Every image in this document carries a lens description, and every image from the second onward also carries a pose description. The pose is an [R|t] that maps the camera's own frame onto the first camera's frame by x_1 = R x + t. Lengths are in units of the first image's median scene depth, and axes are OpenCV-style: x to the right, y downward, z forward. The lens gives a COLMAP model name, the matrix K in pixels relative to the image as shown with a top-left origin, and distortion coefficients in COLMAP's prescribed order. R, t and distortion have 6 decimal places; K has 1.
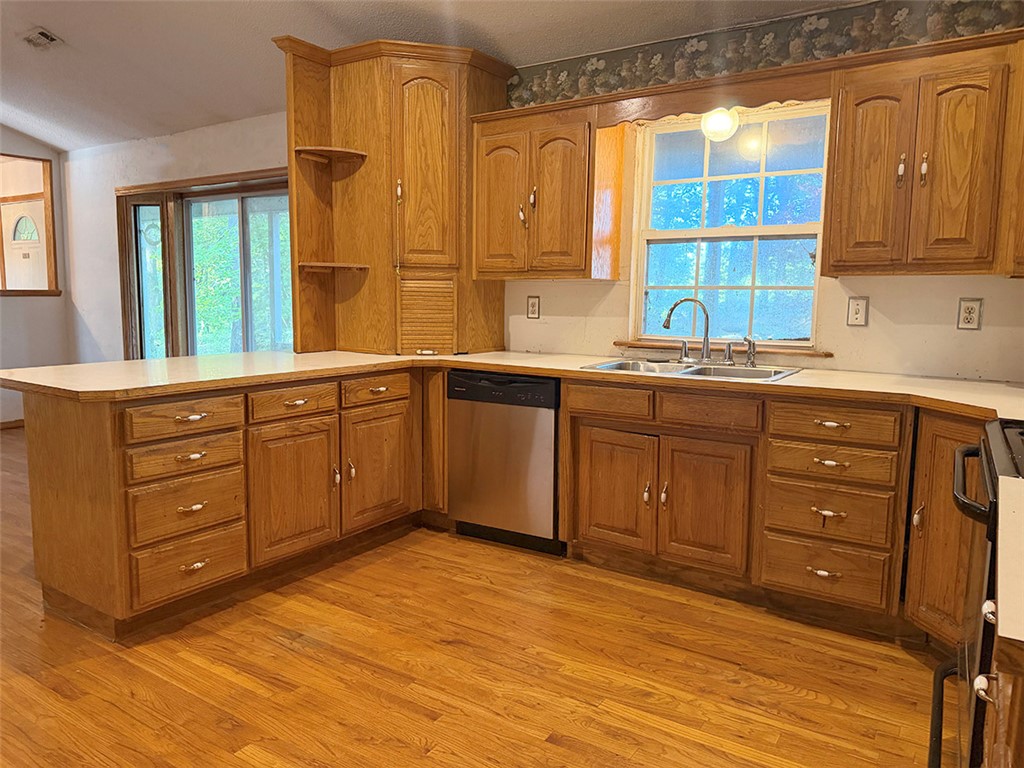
lens RADIAL K [[730.5, 0, 510.3], [0, 730.5, 382.7], [0, 0, 1]] dist [0.072721, -0.061520]
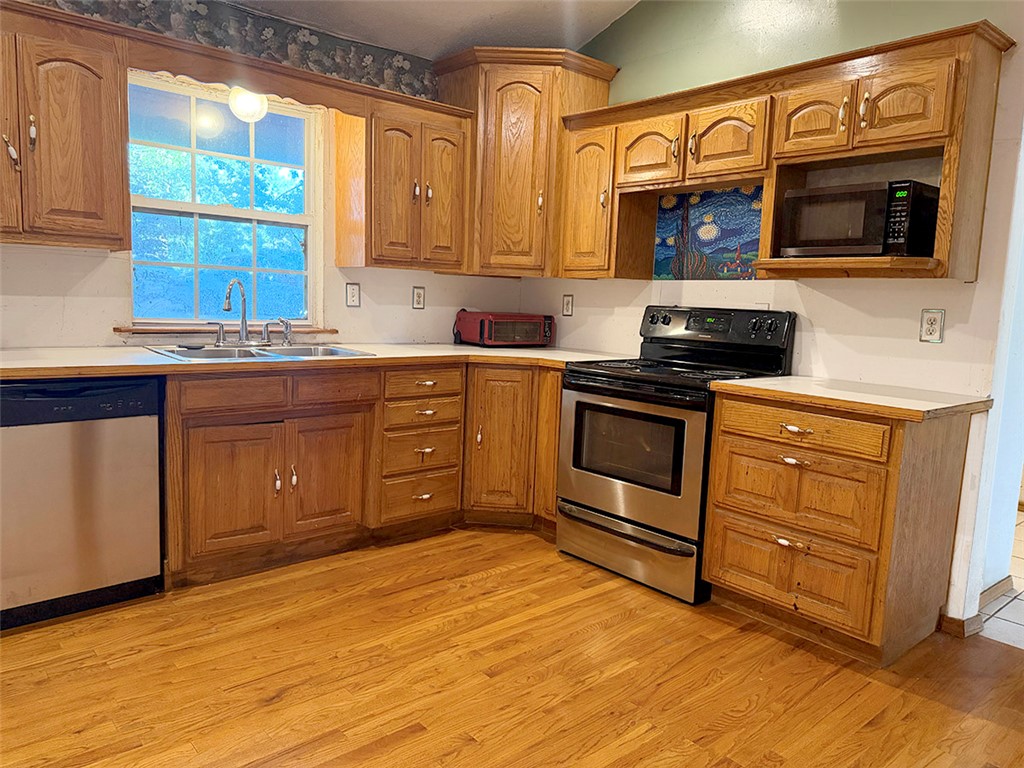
lens RADIAL K [[730.5, 0, 508.7], [0, 730.5, 387.8], [0, 0, 1]] dist [0.072721, -0.061520]
pose [[0.274572, -0.126670, 0.953187, -0.697037], [0.079635, 0.990875, 0.108739, -0.059441], [-0.958263, 0.046050, 0.282154, 0.449775]]
